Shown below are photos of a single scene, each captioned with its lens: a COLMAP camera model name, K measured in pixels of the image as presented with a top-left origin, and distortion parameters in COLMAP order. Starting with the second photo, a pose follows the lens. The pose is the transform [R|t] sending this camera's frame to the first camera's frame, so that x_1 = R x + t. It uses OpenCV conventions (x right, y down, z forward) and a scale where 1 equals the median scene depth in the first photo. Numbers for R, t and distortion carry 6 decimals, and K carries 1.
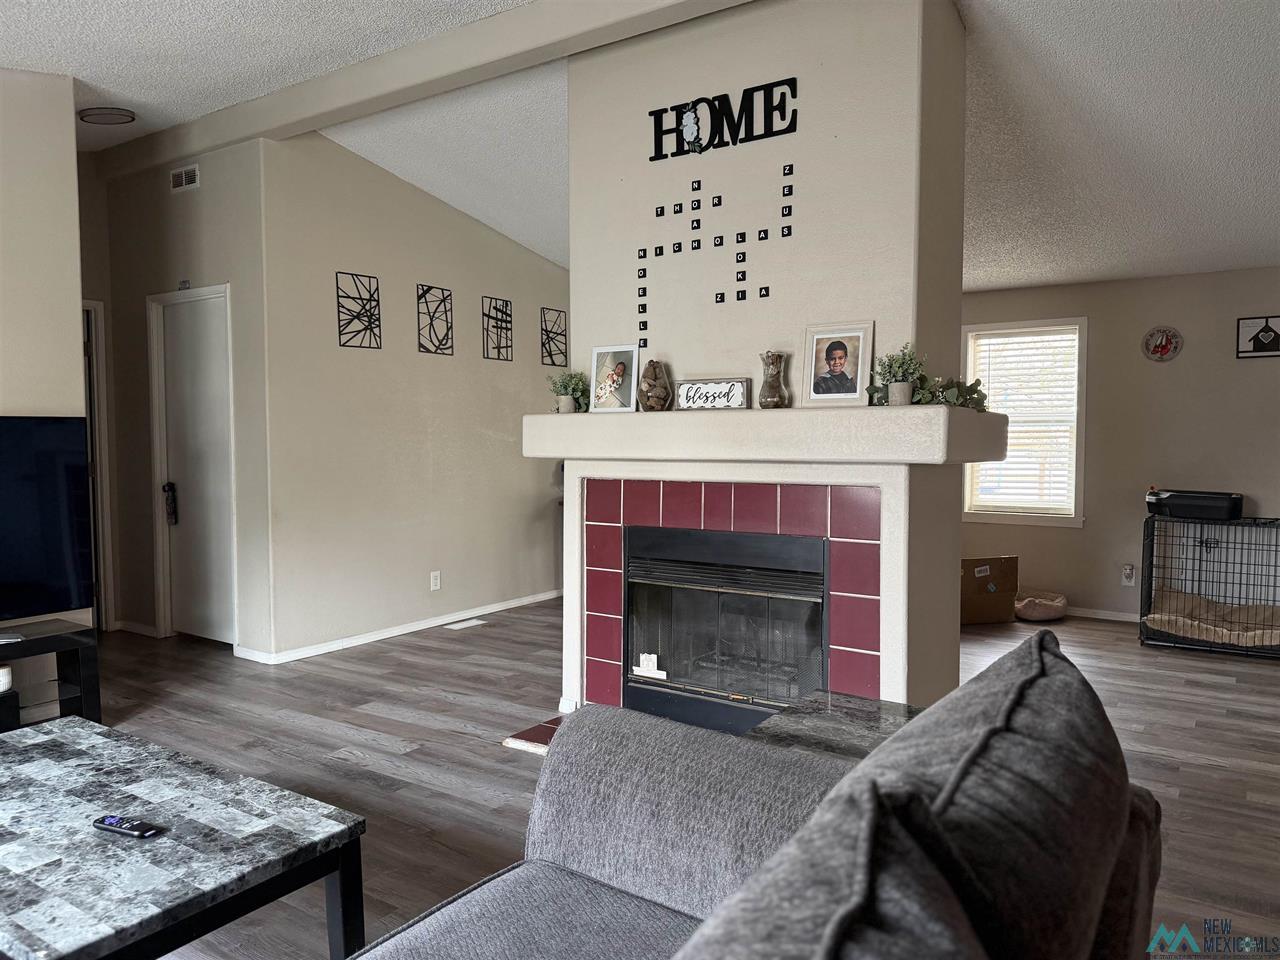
lens RADIAL K [[893.0, 0, 641.2], [0, 893.0, 486.1], [0, 0, 1]] dist [0.041989, -0.000371]
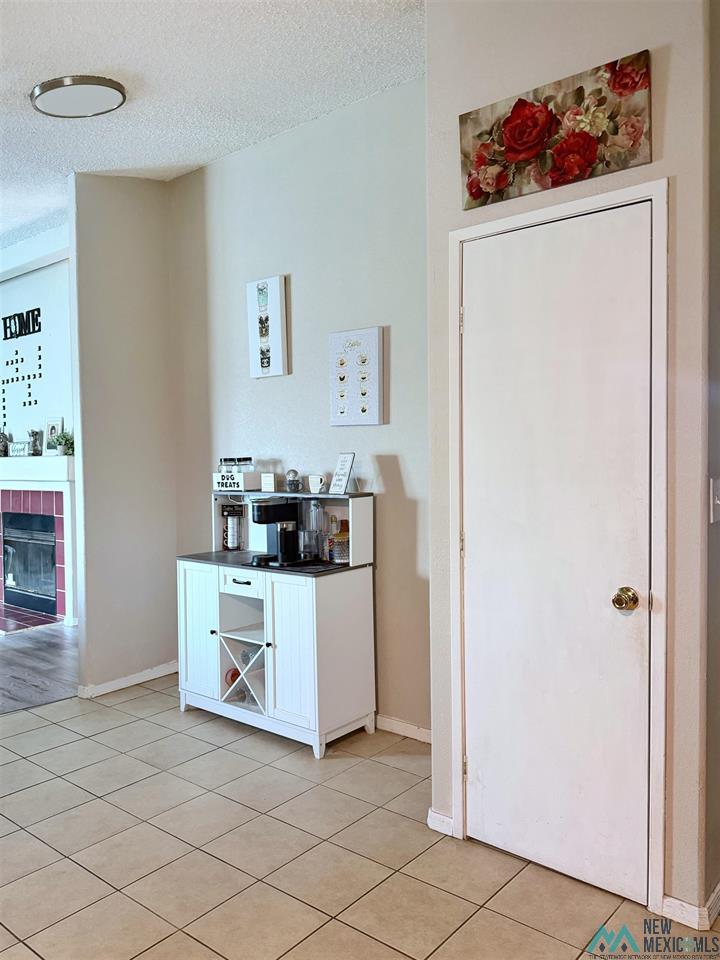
lens RADIAL K [[749.9, 0, 359.4], [0, 749.9, 477.0], [0, 0, 1]] dist [-0.009137, -0.002517]
pose [[0.993813, -0.003631, -0.111009, 1.088203], [-0.000125, 0.999428, -0.033808, 0.024839], [0.111068, 0.033613, 0.993244, -0.688496]]
